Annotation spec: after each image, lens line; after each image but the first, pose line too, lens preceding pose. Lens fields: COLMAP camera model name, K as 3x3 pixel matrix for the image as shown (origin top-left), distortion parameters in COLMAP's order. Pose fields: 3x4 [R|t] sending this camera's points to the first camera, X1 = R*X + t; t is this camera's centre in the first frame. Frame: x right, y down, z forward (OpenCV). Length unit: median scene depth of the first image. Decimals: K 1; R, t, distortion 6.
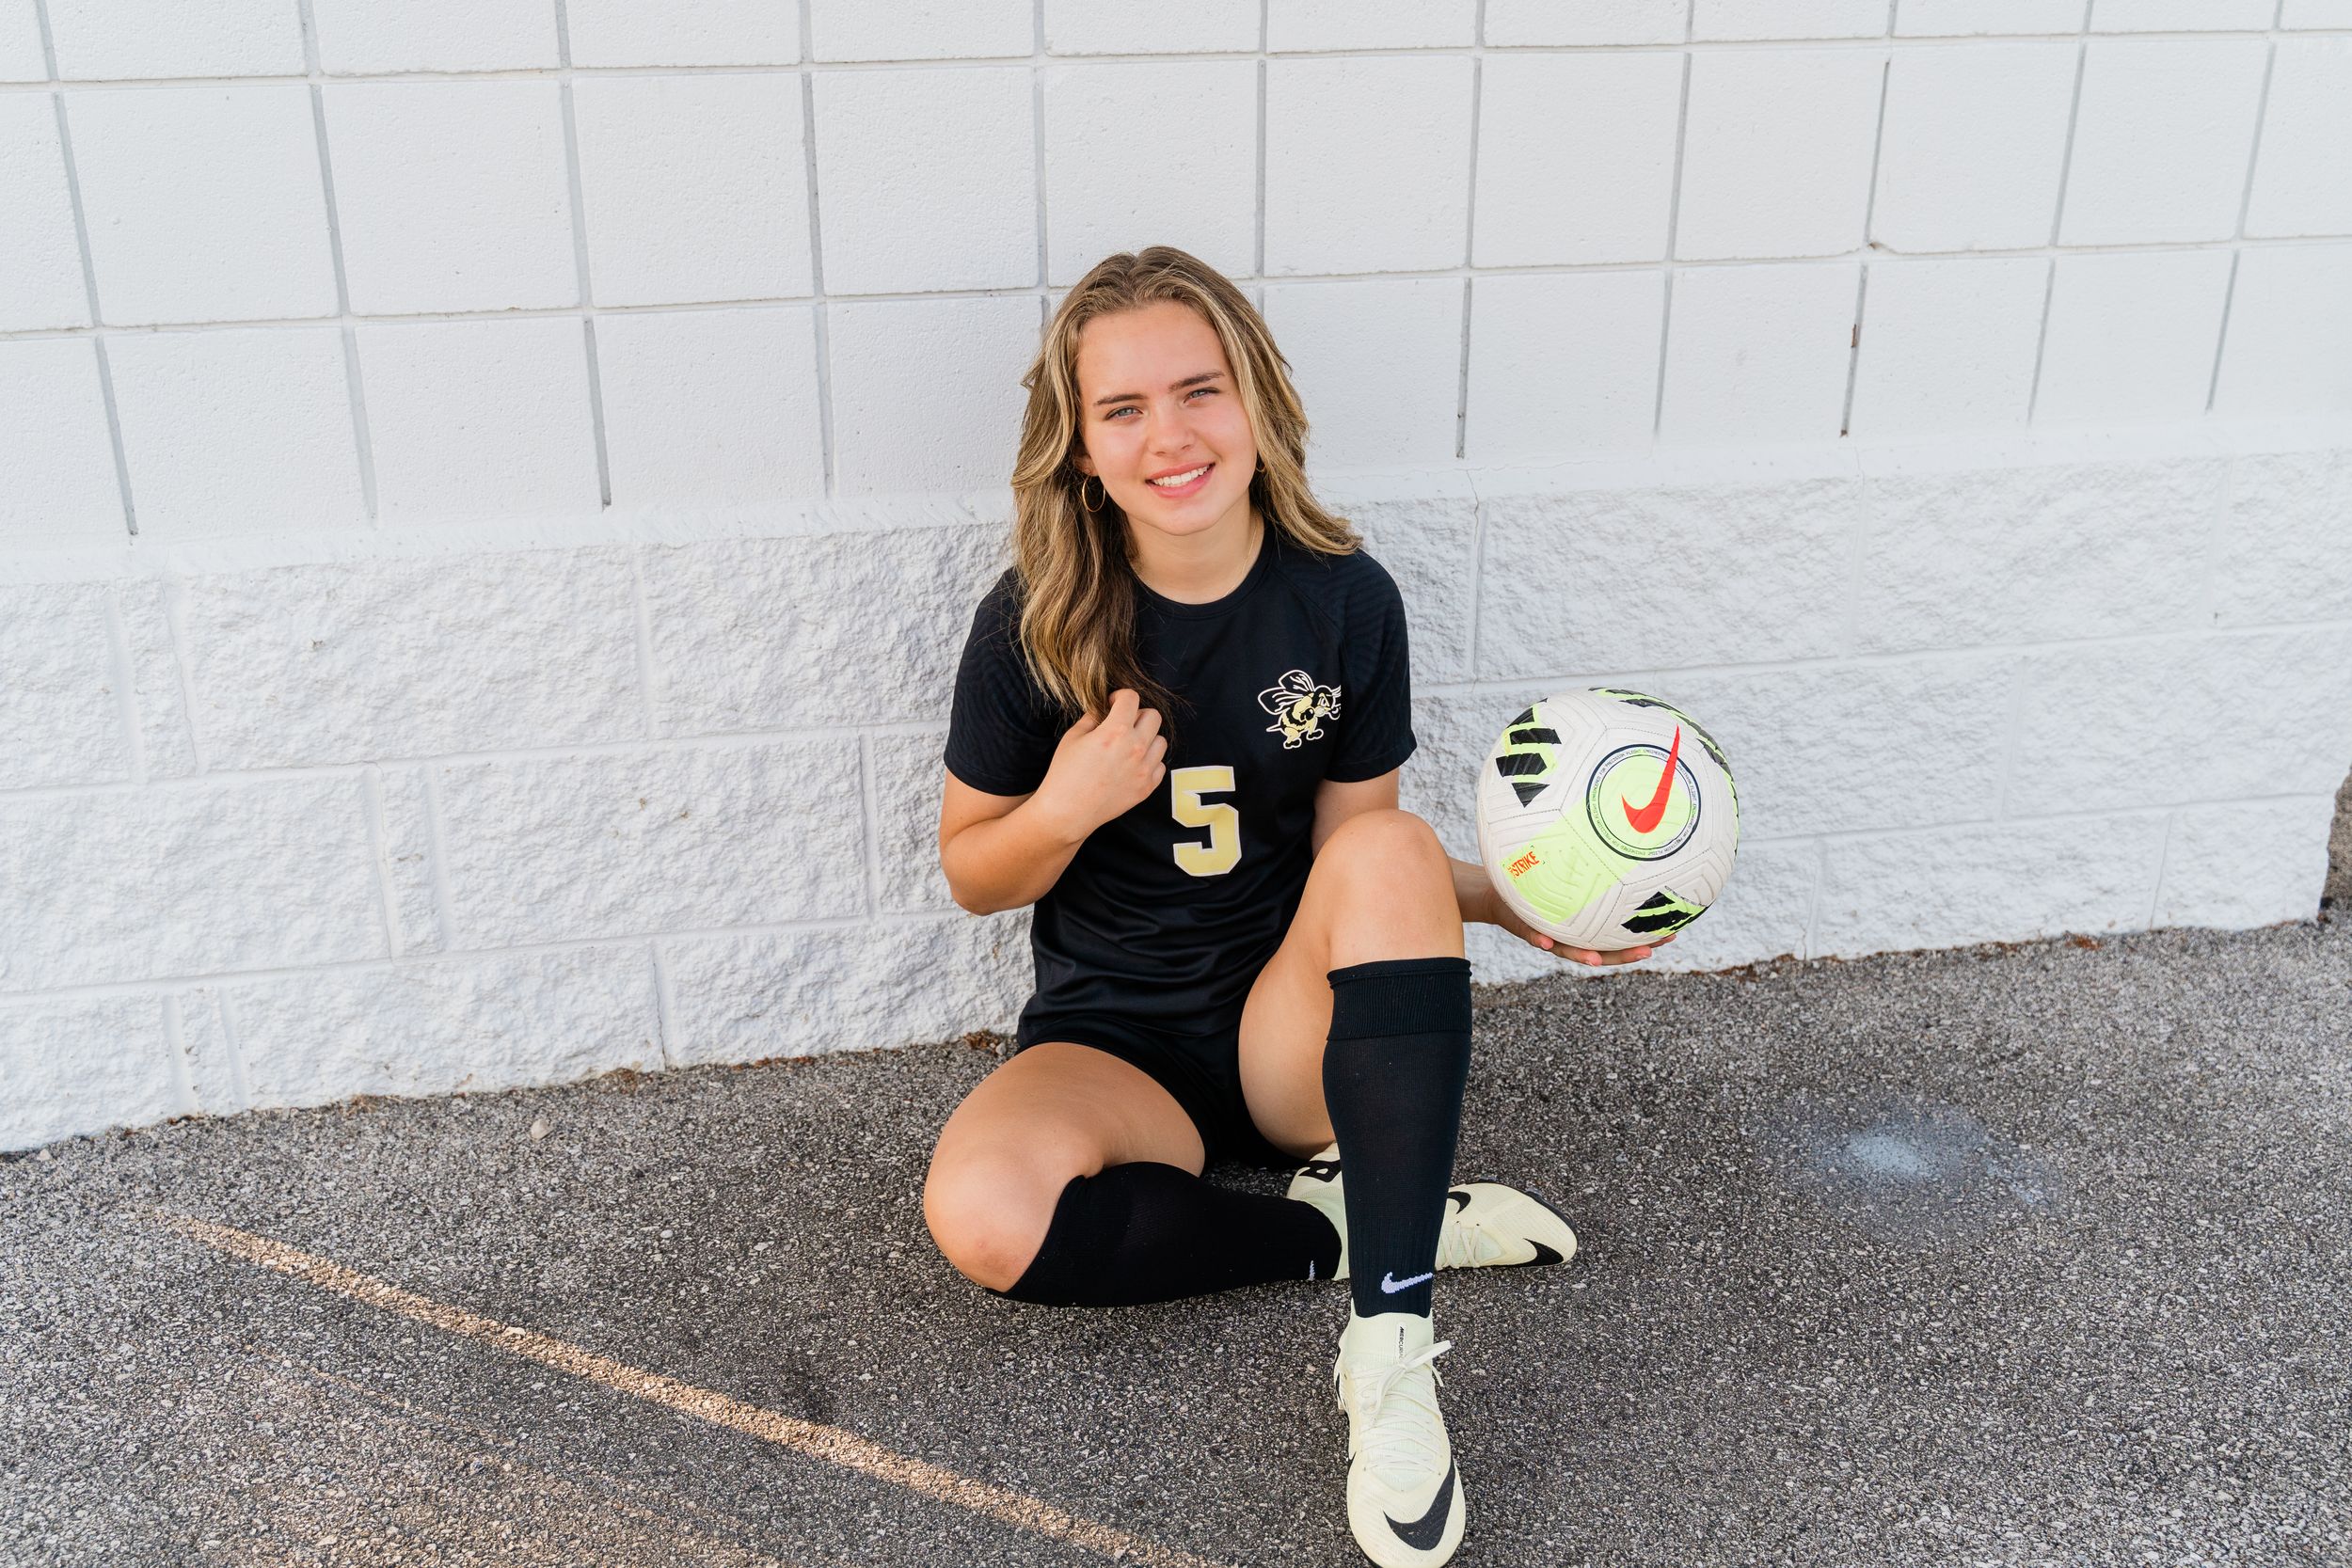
lens RADIAL K [[2350.1, 0, 1102.1], [0, 2350.1, 785.0], [0, 0, 1]] dist [0.005486, -0.012606]
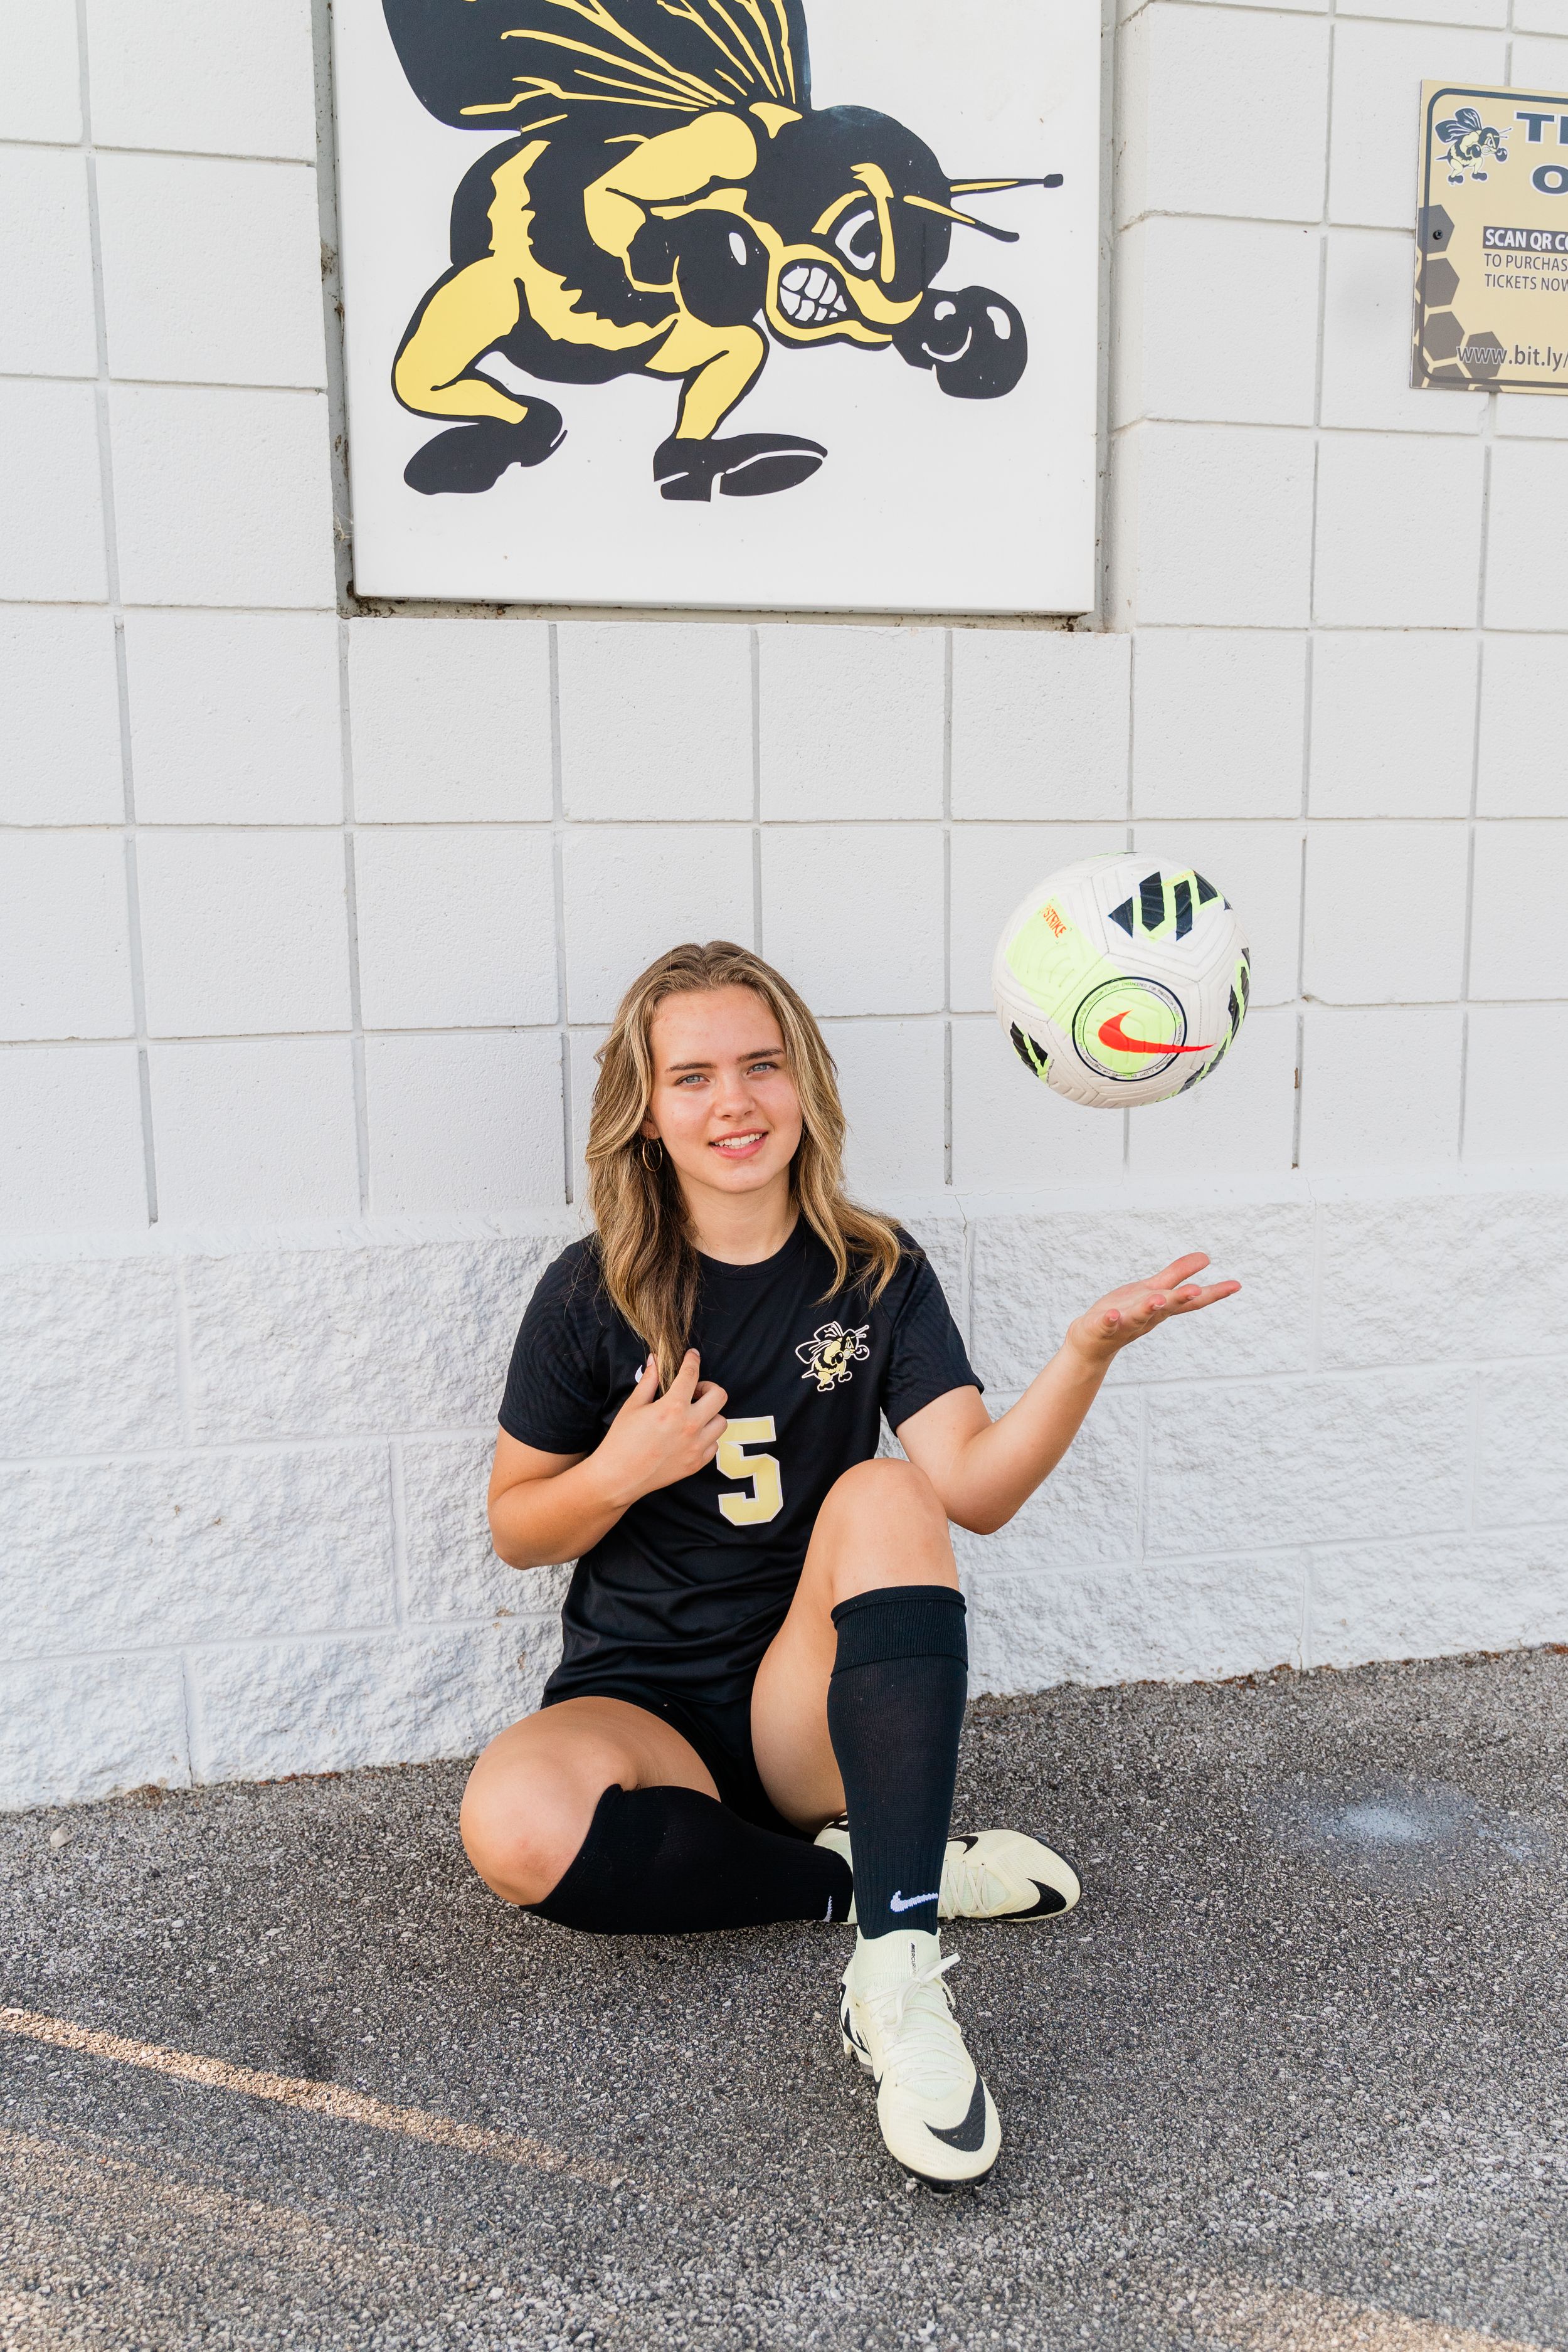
lens RADIAL K [[2202.1, 0, 784.0], [0, 2202.1, 1176.0], [0, 0, 1]] dist [0.002949, -0.011675]
pose [[0.998720, -0.009888, 0.049607, 0.025778], [0.021219, 0.972146, -0.233412, 0.097734], [-0.045917, 0.234165, 0.971112, 0.007346]]
